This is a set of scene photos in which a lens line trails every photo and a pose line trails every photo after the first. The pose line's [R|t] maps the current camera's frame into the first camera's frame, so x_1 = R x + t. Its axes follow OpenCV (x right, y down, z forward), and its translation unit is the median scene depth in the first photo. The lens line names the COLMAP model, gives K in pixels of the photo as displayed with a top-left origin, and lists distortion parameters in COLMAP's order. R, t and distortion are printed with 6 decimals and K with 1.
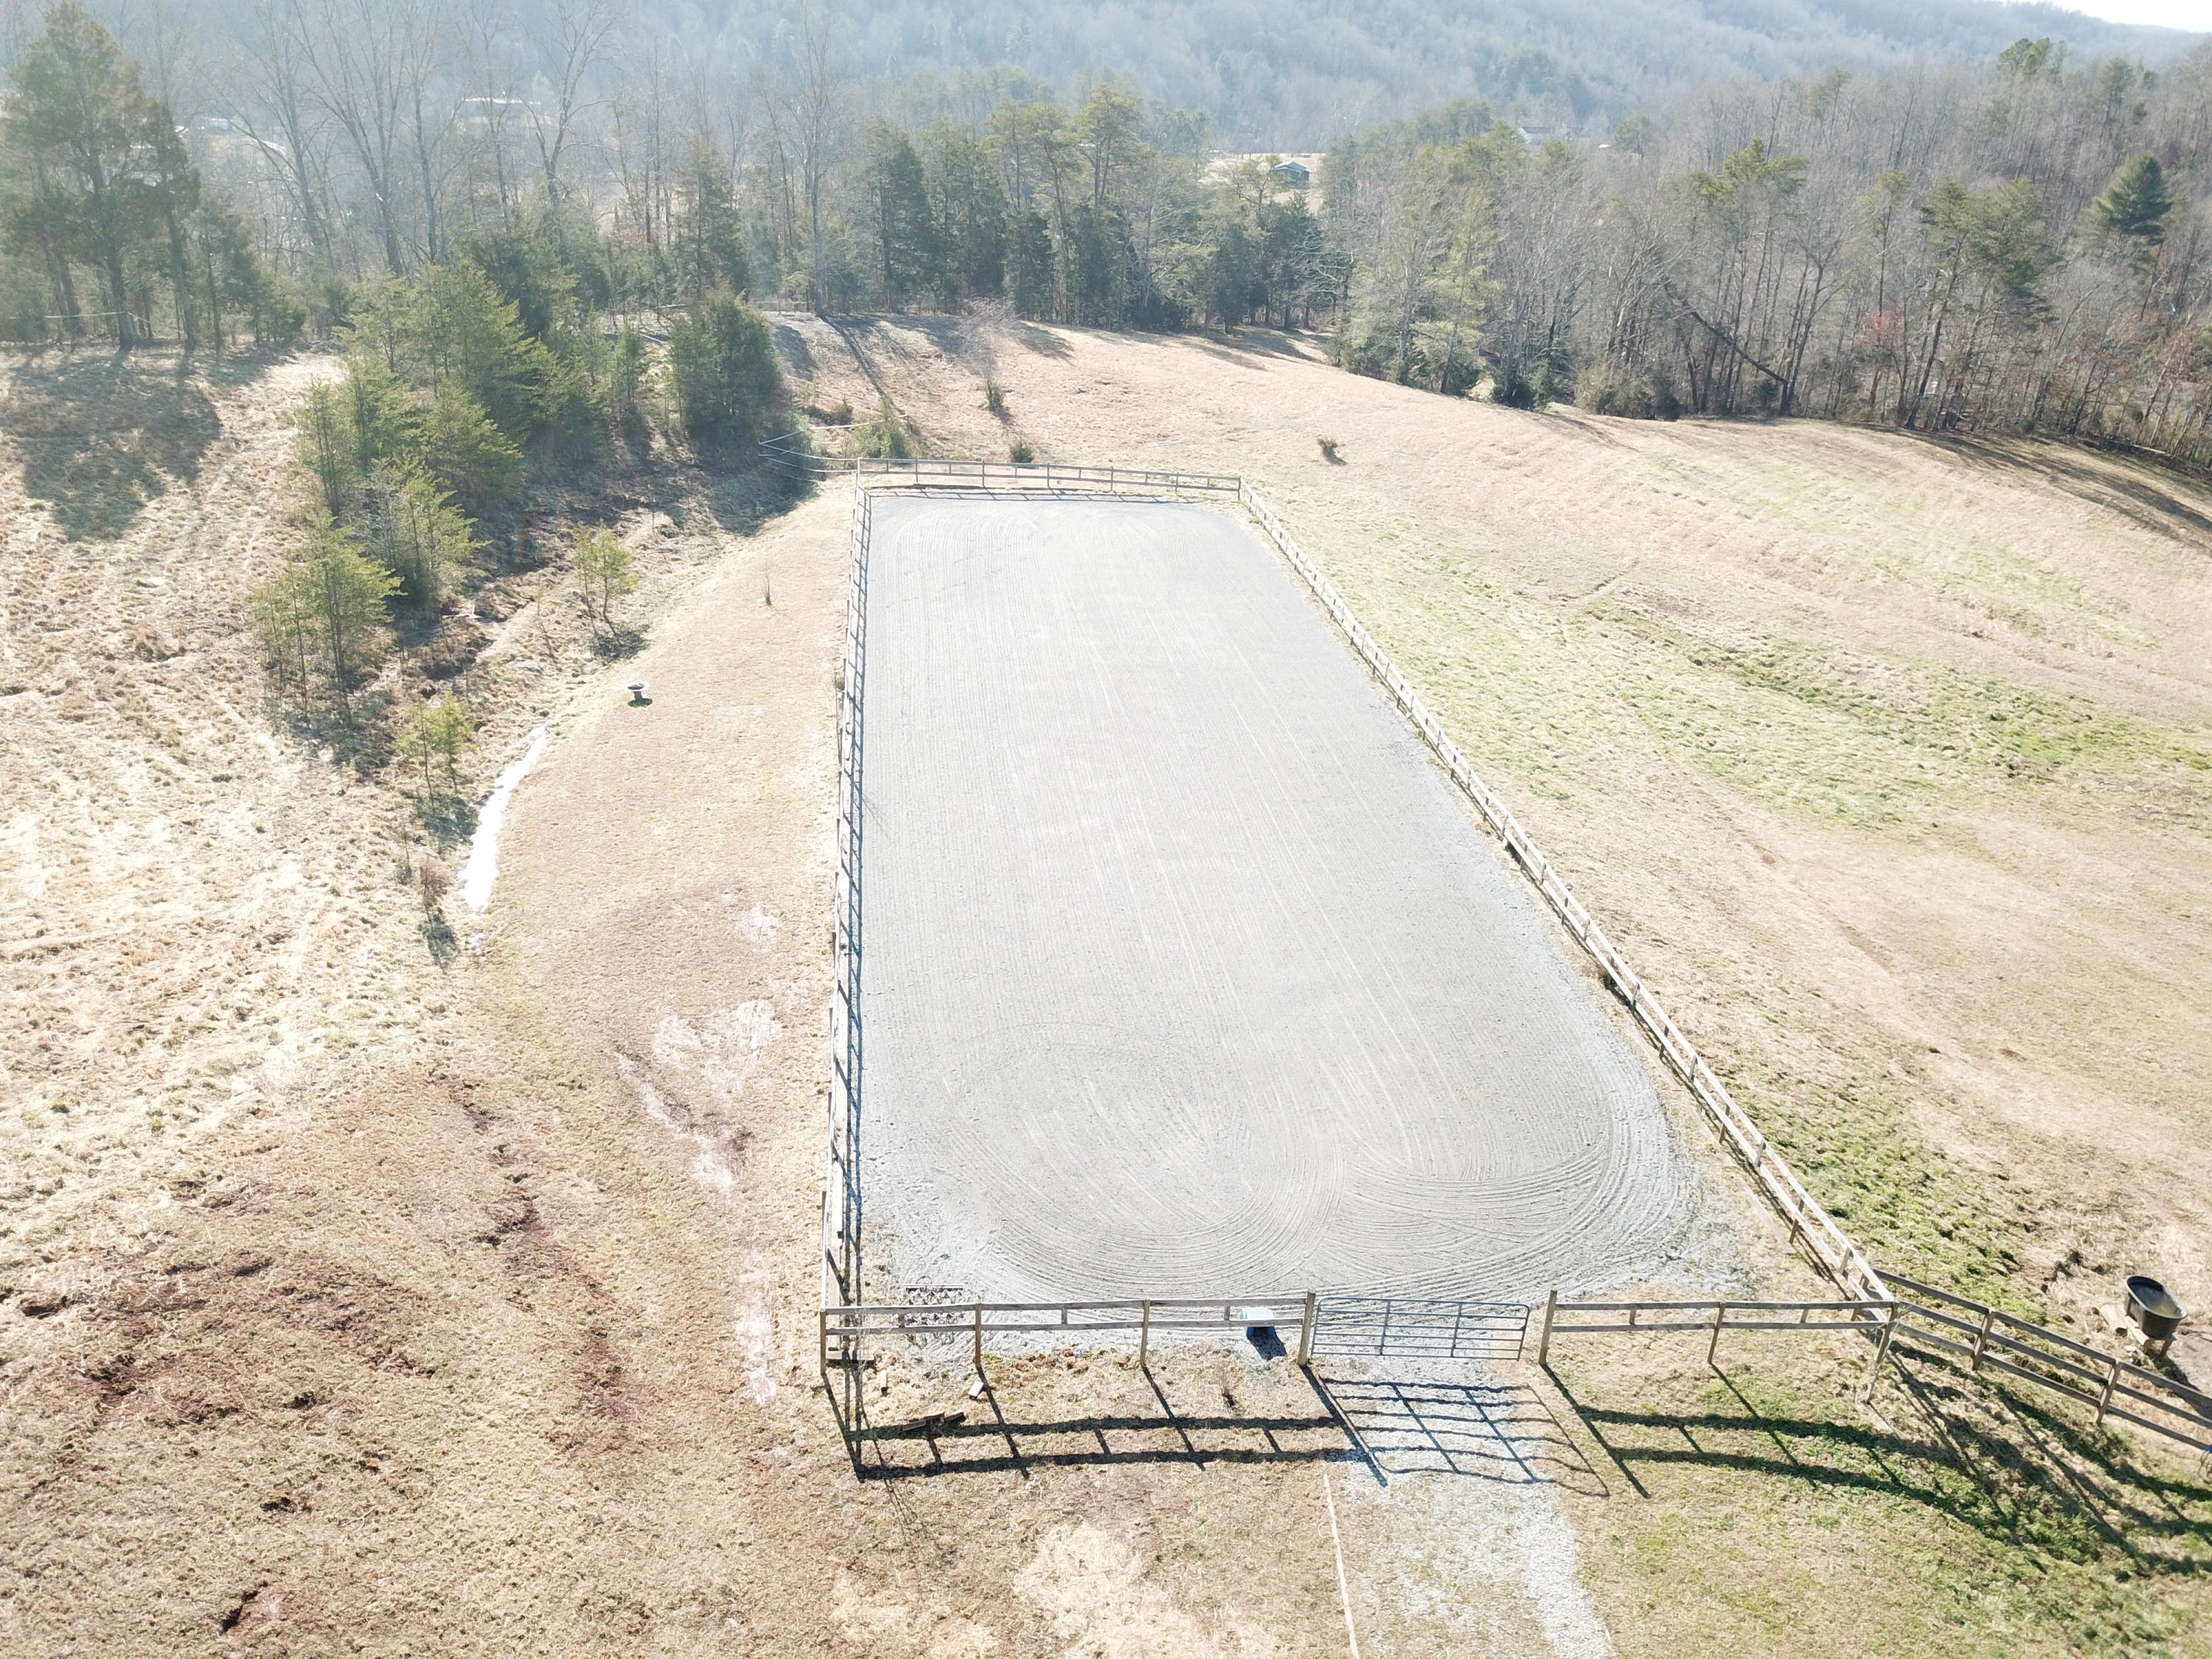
lens RADIAL K [[1665.0, 0, 1106.8], [0, 1665.0, 835.4], [0, 0, 1]] dist [0.005882, 0.004479]
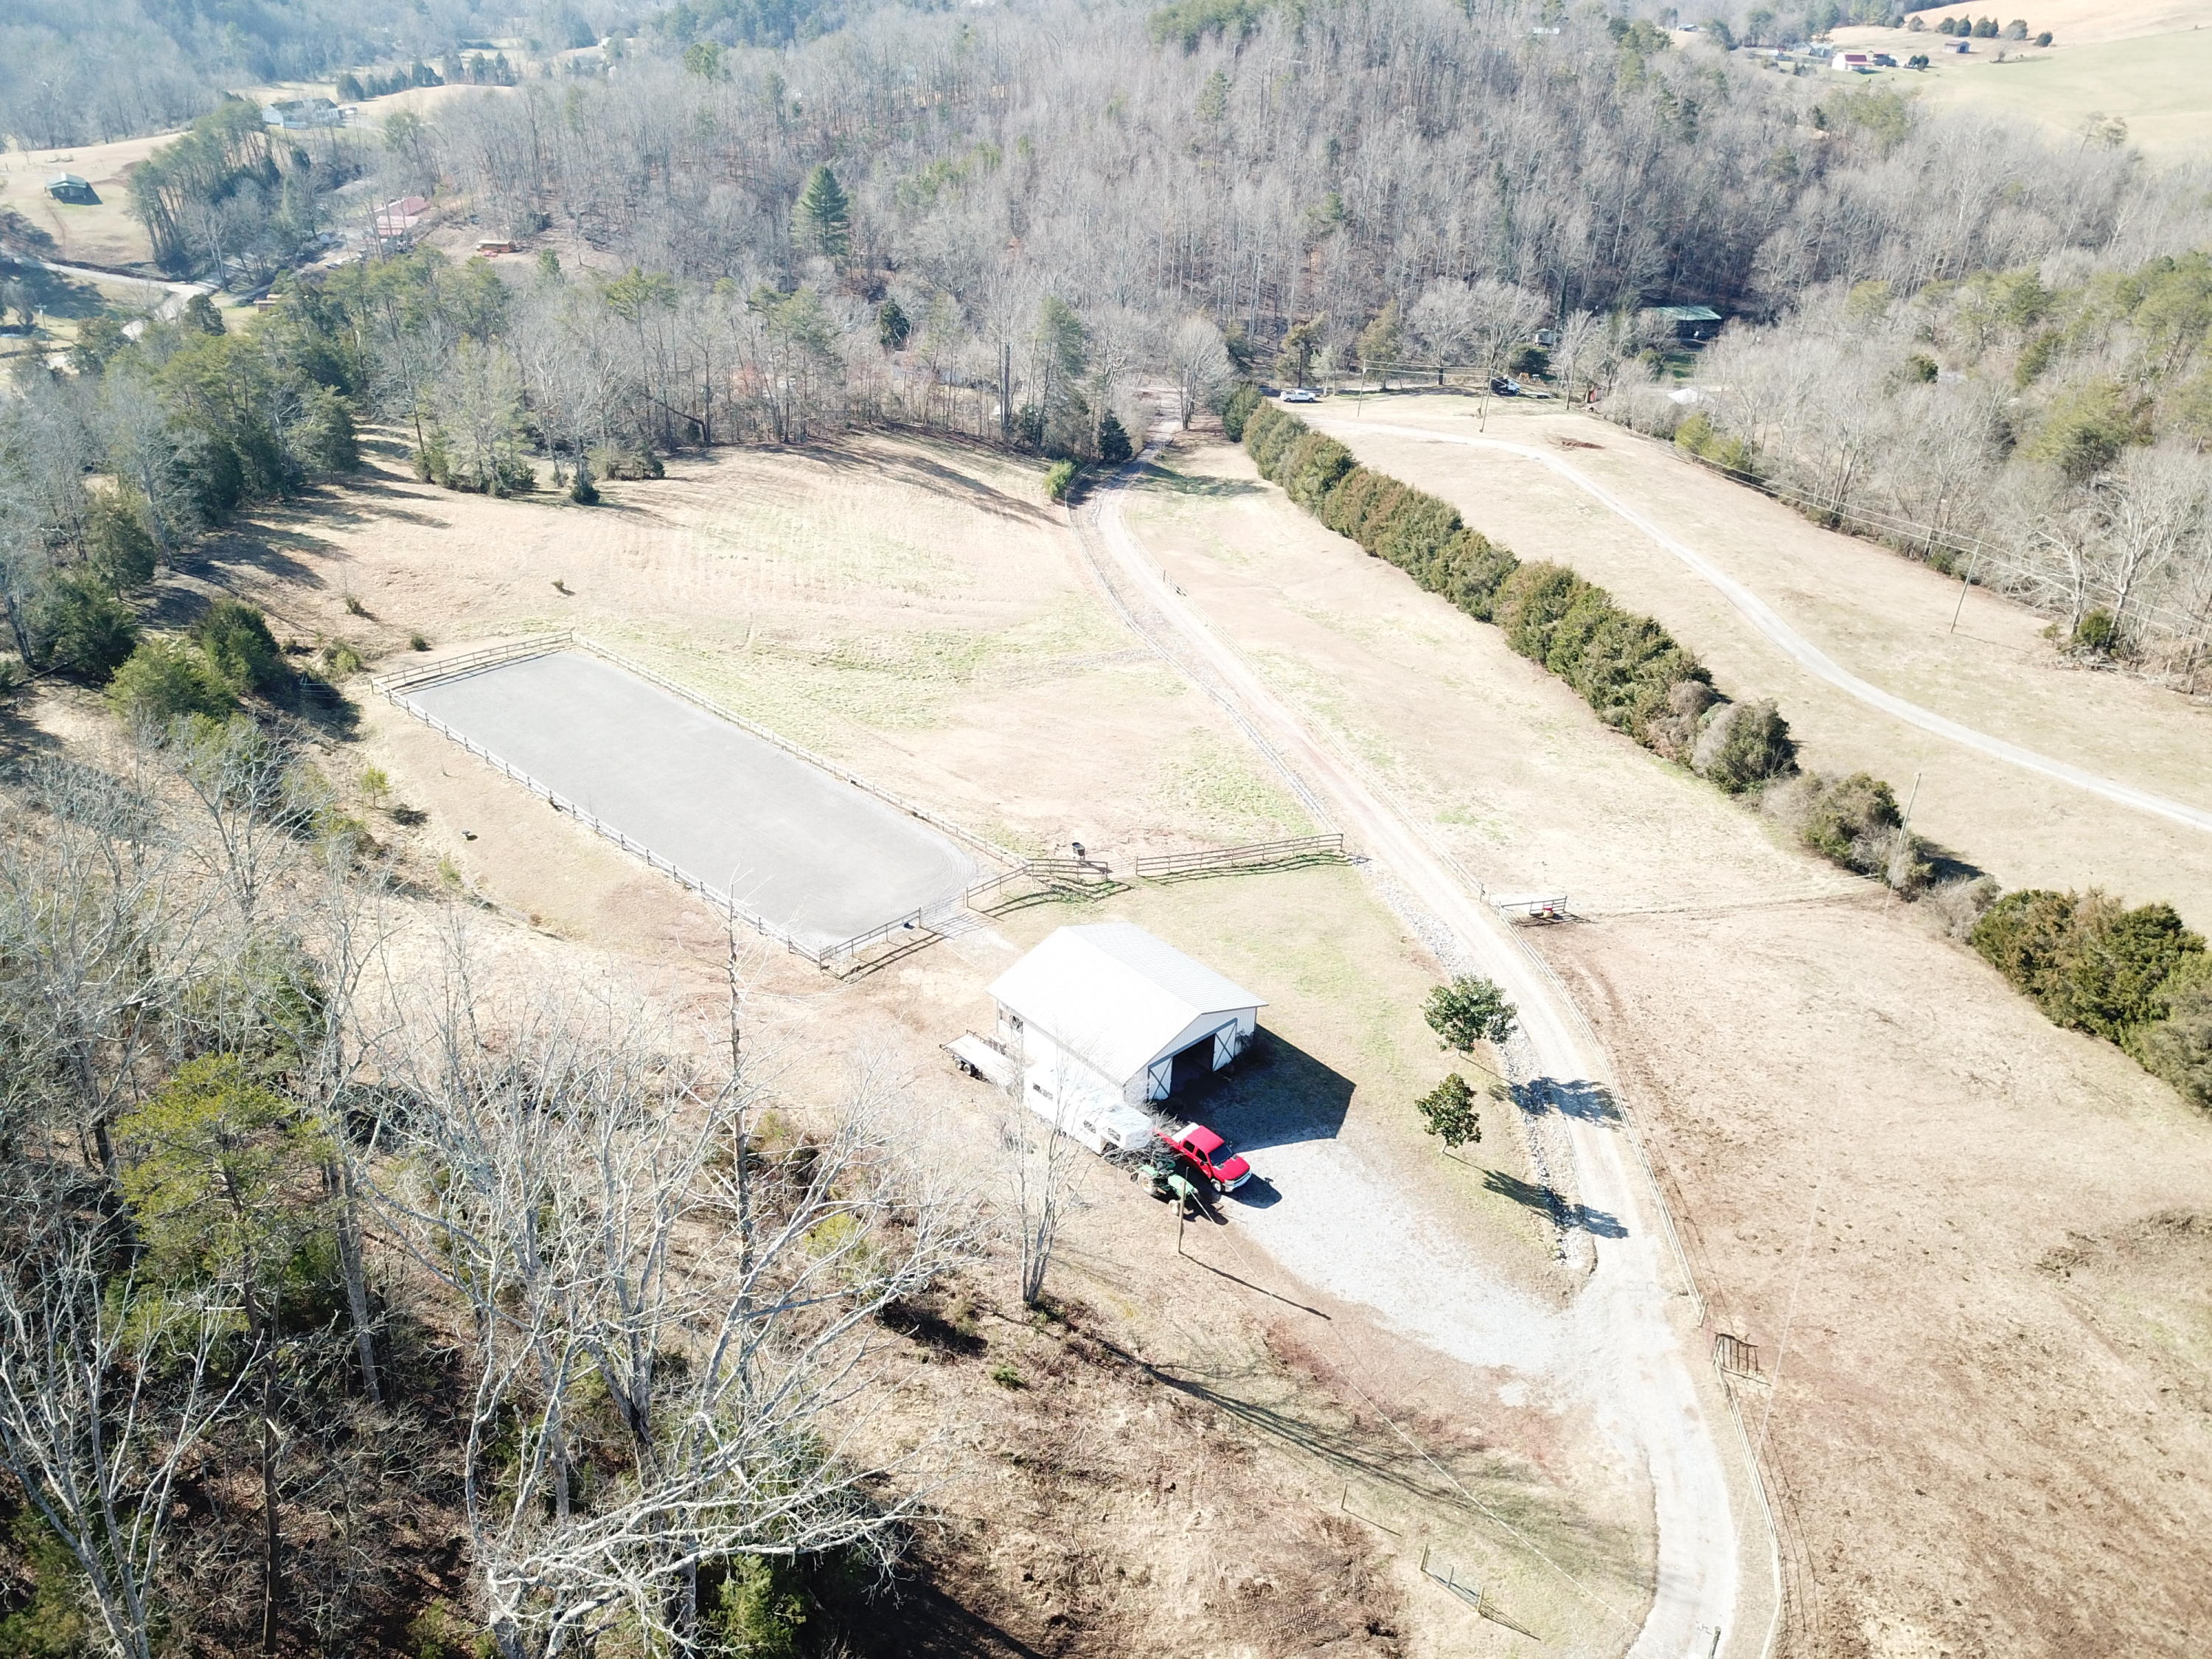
lens RADIAL K [[1665.0, 0, 1106.4], [0, 1665.0, 829.3], [0, 0, 1]] dist [0.005882, 0.004479]
pose [[0.754815, -0.319164, 0.573052, -0.517228], [0.273515, 0.947210, 0.167283, -0.130658], [-0.596191, 0.030471, 0.802264, -0.723419]]
